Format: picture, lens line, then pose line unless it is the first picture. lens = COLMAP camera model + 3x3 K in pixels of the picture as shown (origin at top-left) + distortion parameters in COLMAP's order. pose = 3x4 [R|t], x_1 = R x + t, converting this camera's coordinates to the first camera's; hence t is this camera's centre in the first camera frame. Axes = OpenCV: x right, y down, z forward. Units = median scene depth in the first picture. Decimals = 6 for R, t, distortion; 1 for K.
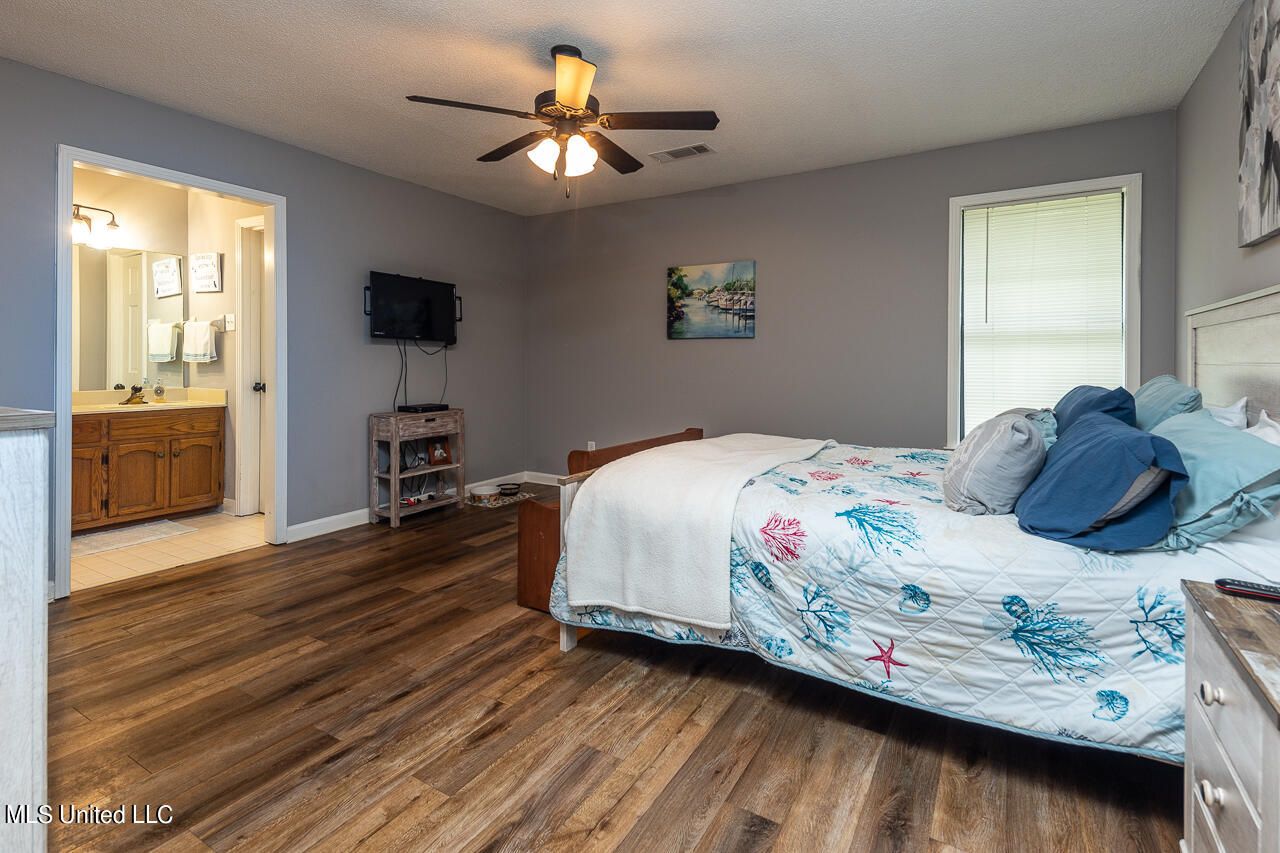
lens RADIAL K [[620.1, 0, 641.9], [0, 620.1, 364.8], [0, 0, 1]] dist [0.049624, -0.013417]
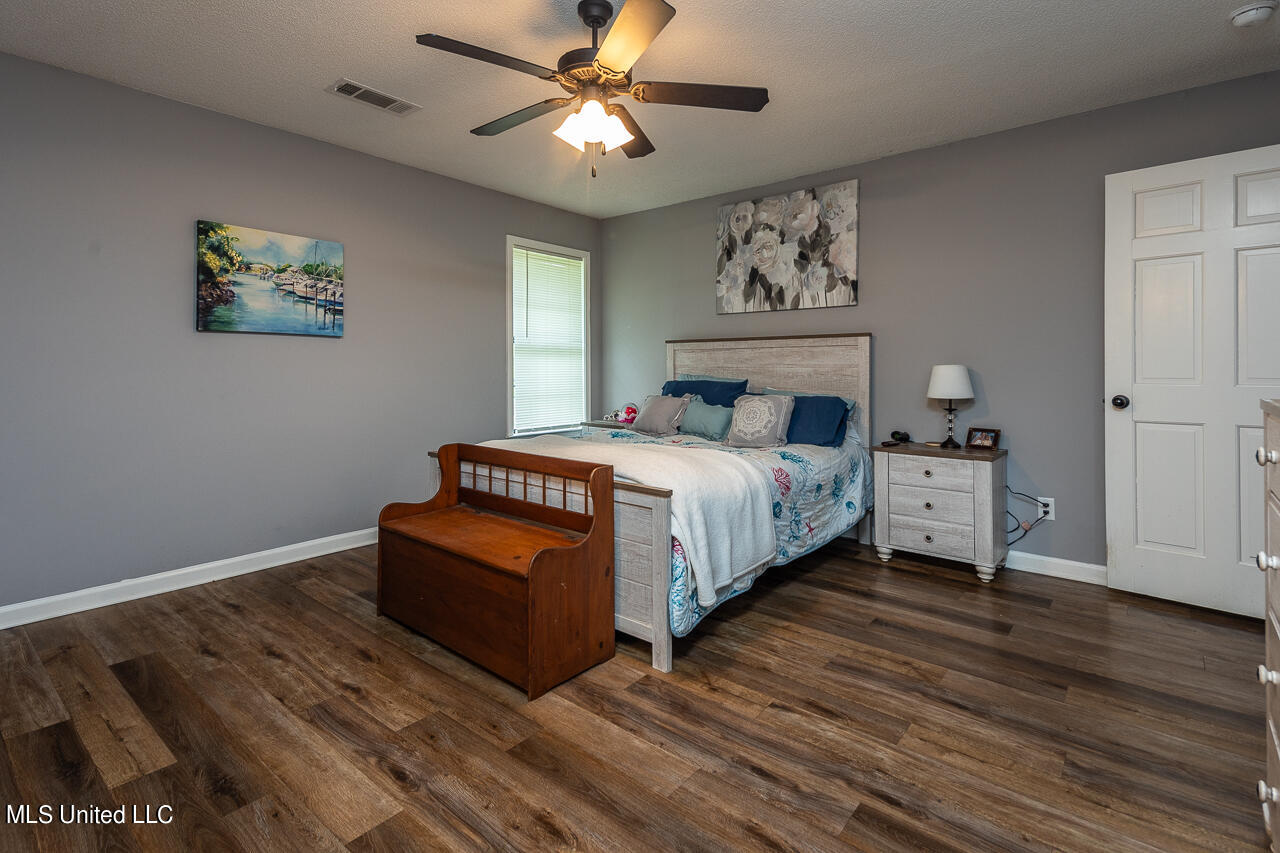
lens RADIAL K [[620.1, 0, 629.9], [0, 620.1, 366.3], [0, 0, 1]] dist [0.049624, -0.013417]
pose [[0.133548, 0.000631, 0.991042, -0.753907], [0.004605, 0.999989, -0.001257, -0.002851], [-0.991032, 0.004732, 0.133543, 0.653110]]
